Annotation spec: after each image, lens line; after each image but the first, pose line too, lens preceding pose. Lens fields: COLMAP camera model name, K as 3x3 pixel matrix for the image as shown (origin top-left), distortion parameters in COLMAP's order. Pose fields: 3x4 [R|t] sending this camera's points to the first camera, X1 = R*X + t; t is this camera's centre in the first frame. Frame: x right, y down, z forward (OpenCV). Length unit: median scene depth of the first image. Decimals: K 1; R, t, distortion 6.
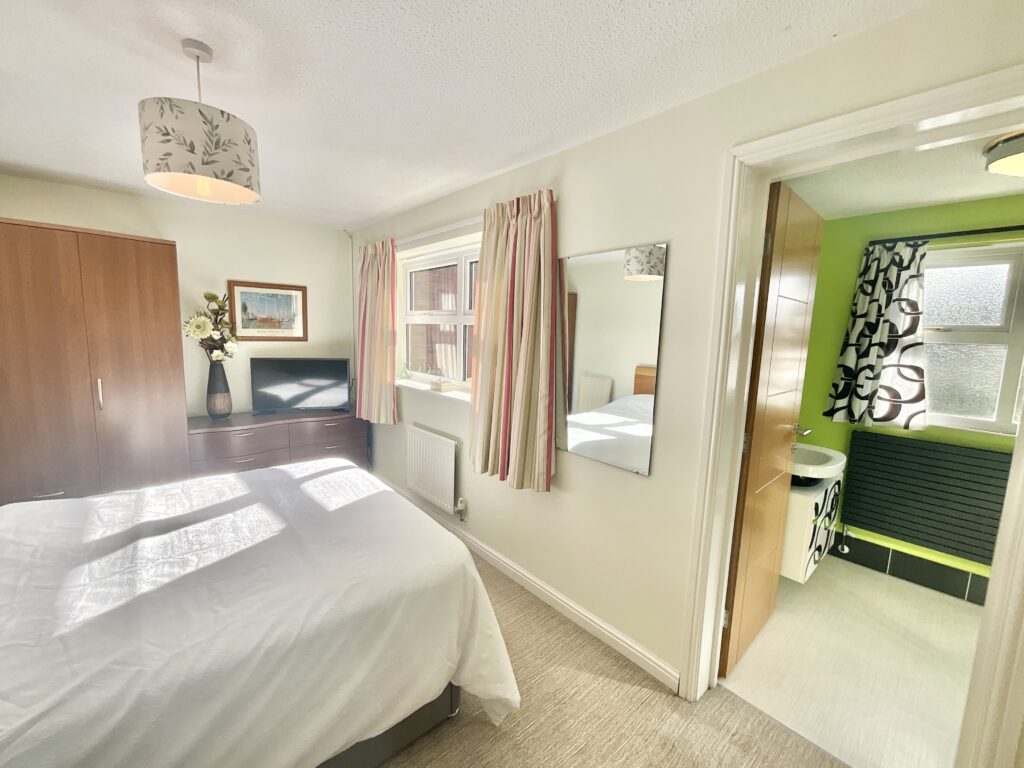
lens RADIAL K [[413.1, 0, 511.1], [0, 413.1, 383.7], [0, 0, 1]] dist [0.001866, -0.001213]
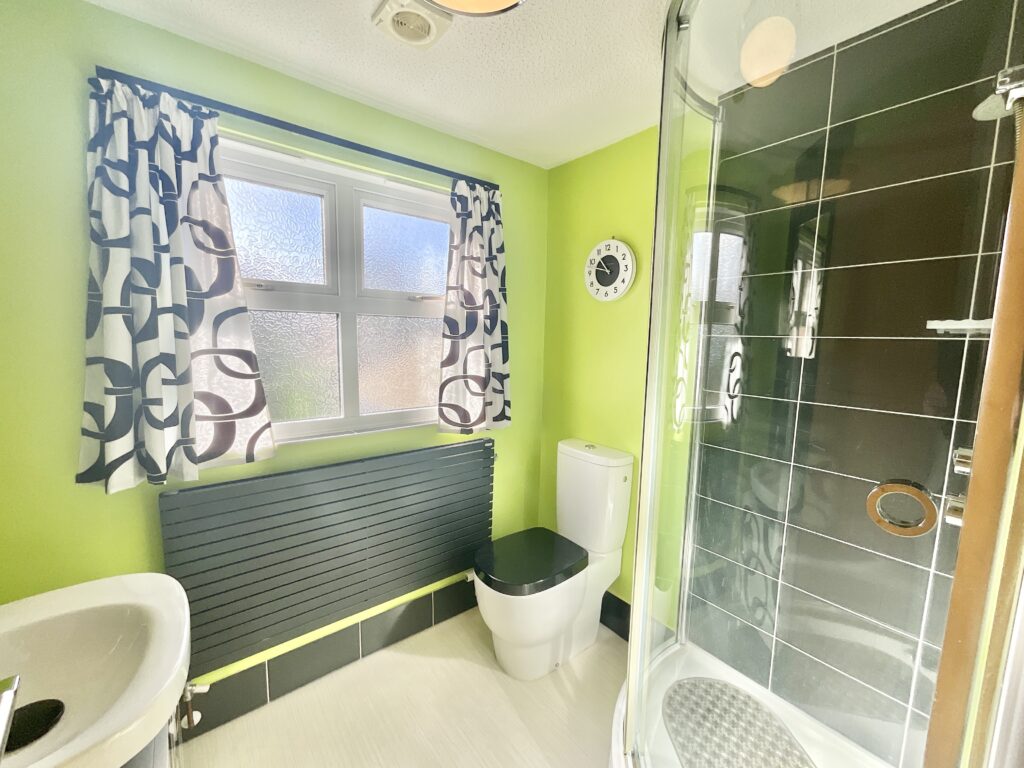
lens RADIAL K [[413.1, 0, 512.2], [0, 413.1, 390.1], [0, 0, 1]] dist [0.001866, -0.001213]
pose [[0.071831, -0.148382, 0.986318, 0.430998], [0.119031, 0.983081, 0.139227, -0.023519], [-0.990289, 0.107402, 0.088277, 0.576679]]
